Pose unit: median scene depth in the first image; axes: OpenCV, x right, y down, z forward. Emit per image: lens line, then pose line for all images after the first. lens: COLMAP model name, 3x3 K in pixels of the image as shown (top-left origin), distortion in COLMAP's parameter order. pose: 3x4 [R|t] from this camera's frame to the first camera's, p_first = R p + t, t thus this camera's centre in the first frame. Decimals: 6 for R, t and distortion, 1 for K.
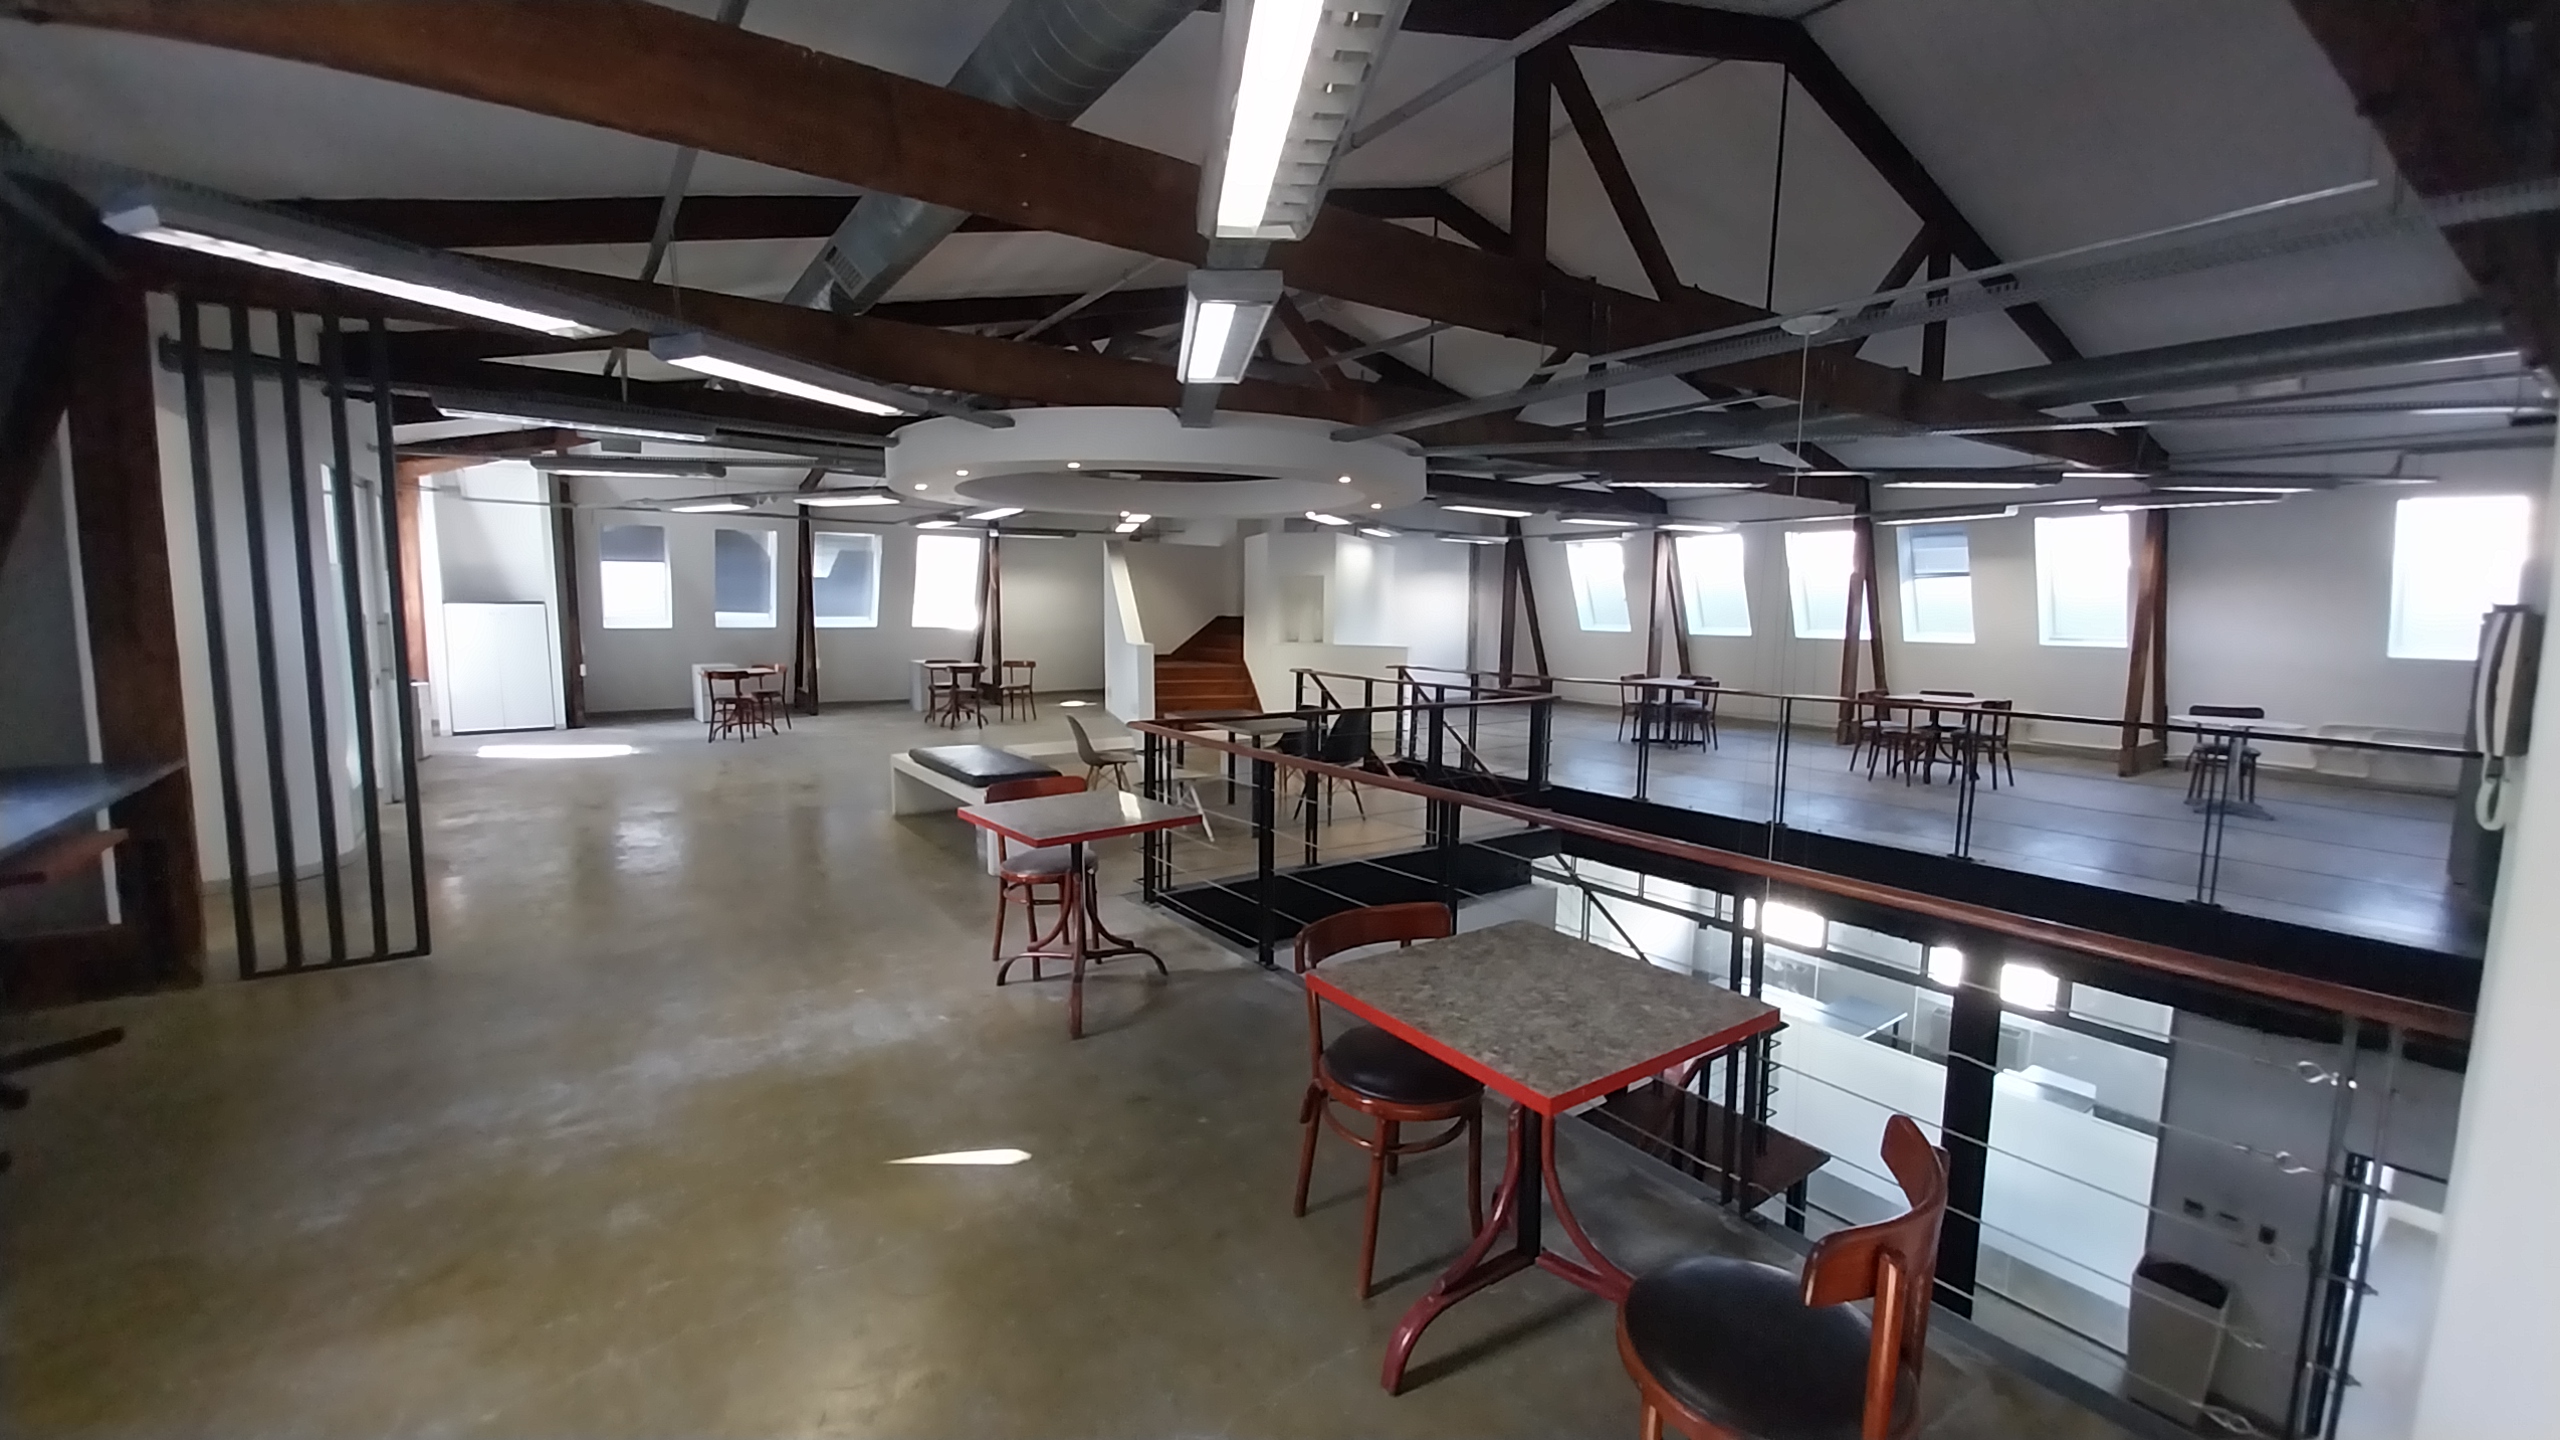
lens RADIAL K [[1024.5, 0, 1287.3], [0, 1024.5, 715.0], [0, 0, 1]] dist [0.003019, 0.000297]
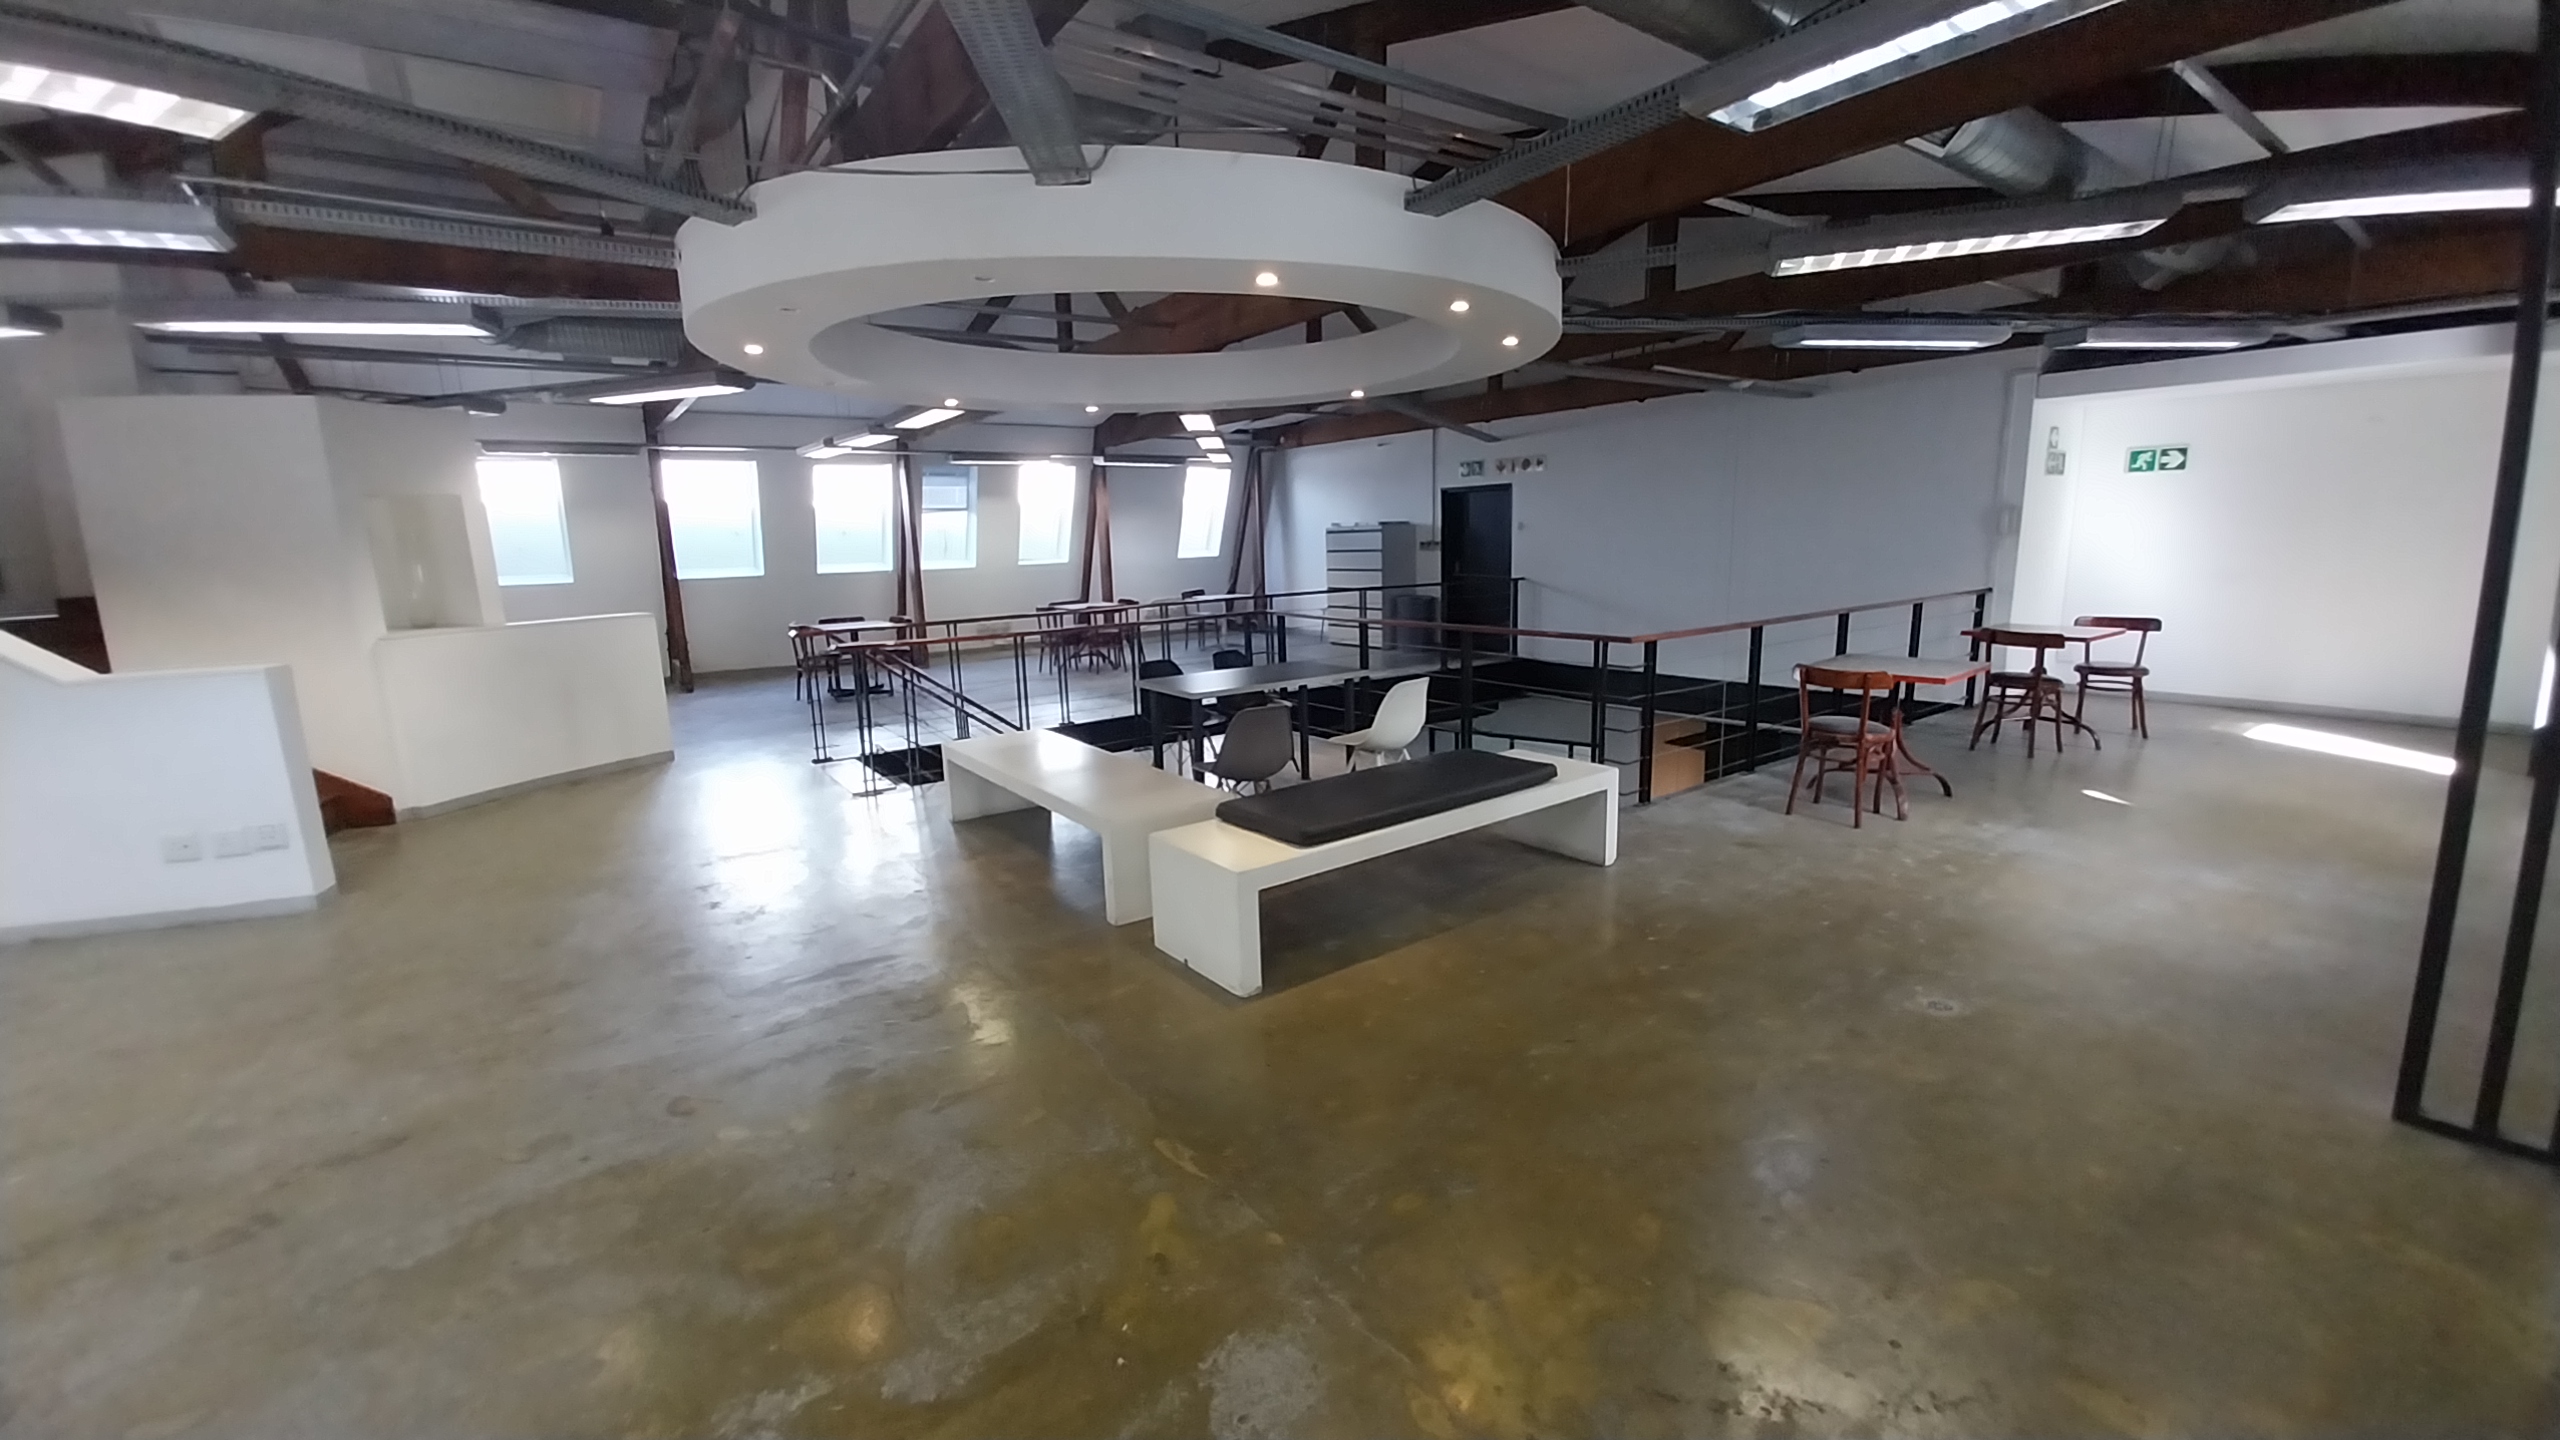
lens RADIAL K [[1010.7, 0, 1275.0], [0, 1010.7, 701.8], [0, 0, 1]] dist [-0.000532, -0.000310]
pose [[-0.011360, -0.175292, 0.984451, -0.531427], [0.134769, 0.975263, 0.175212, -0.072684], [-0.990812, 0.134664, 0.012545, 0.626726]]
